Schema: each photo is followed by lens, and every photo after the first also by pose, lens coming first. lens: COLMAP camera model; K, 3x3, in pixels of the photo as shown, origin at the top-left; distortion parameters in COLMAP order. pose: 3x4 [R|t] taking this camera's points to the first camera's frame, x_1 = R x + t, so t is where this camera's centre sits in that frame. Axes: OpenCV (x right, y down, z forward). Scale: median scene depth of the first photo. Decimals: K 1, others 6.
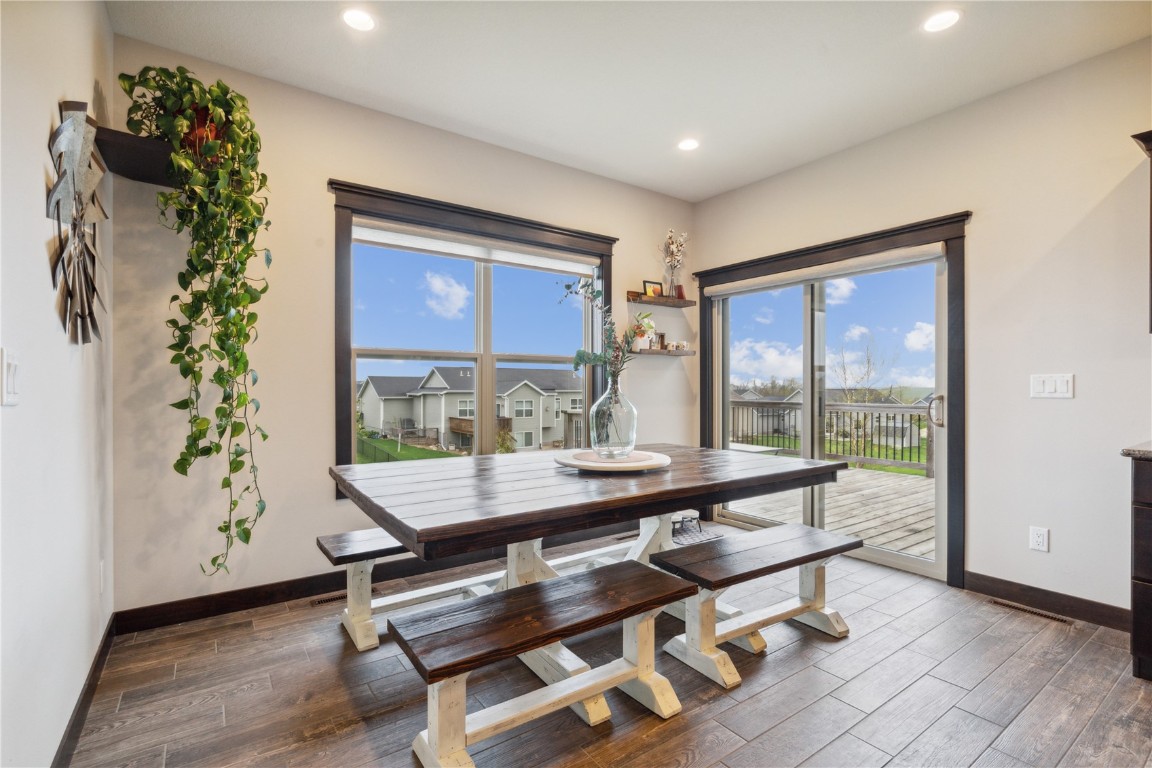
lens RADIAL K [[531.5, 0, 583.7], [0, 531.5, 387.3], [0, 0, 1]] dist [-0.003250, 0.001287]
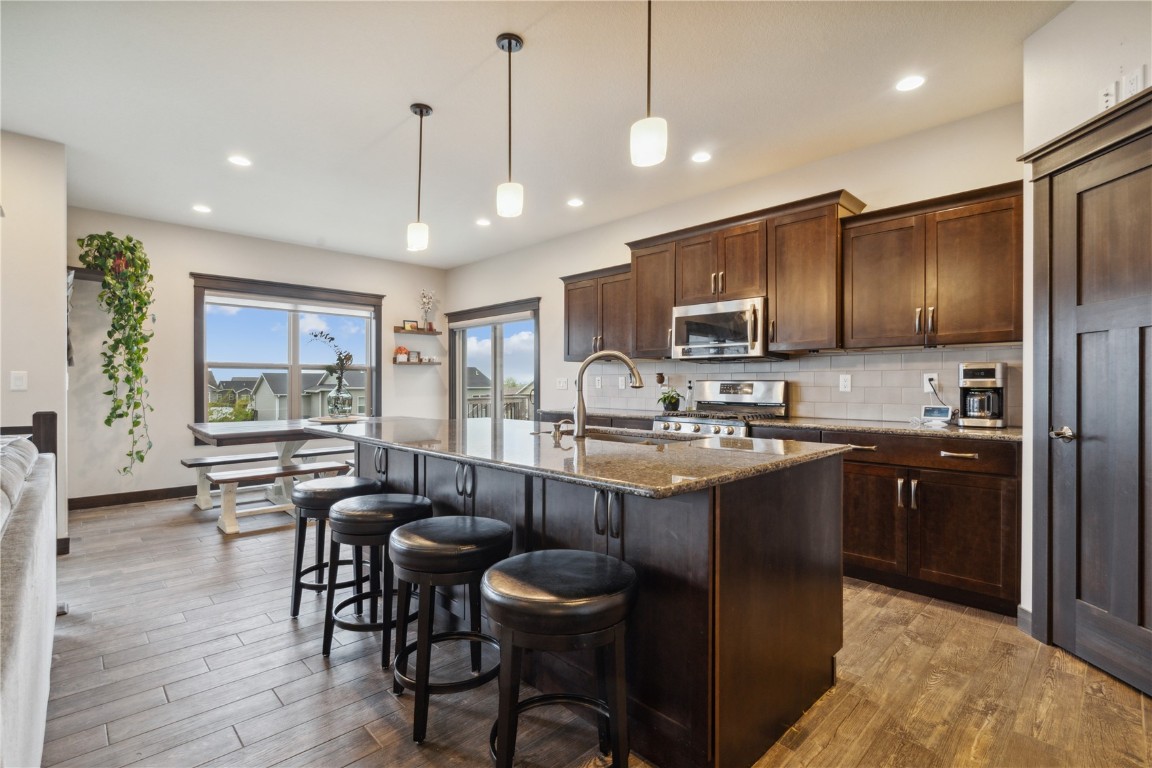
lens RADIAL K [[531.5, 0, 583.4], [0, 531.5, 384.1], [0, 0, 1]] dist [-0.003250, 0.001287]
pose [[0.989056, -0.000010, 0.147541, 0.712729], [0.000063, 1.000000, -0.000359, -0.001344], [-0.147541, 0.000365, 0.989056, -1.218048]]
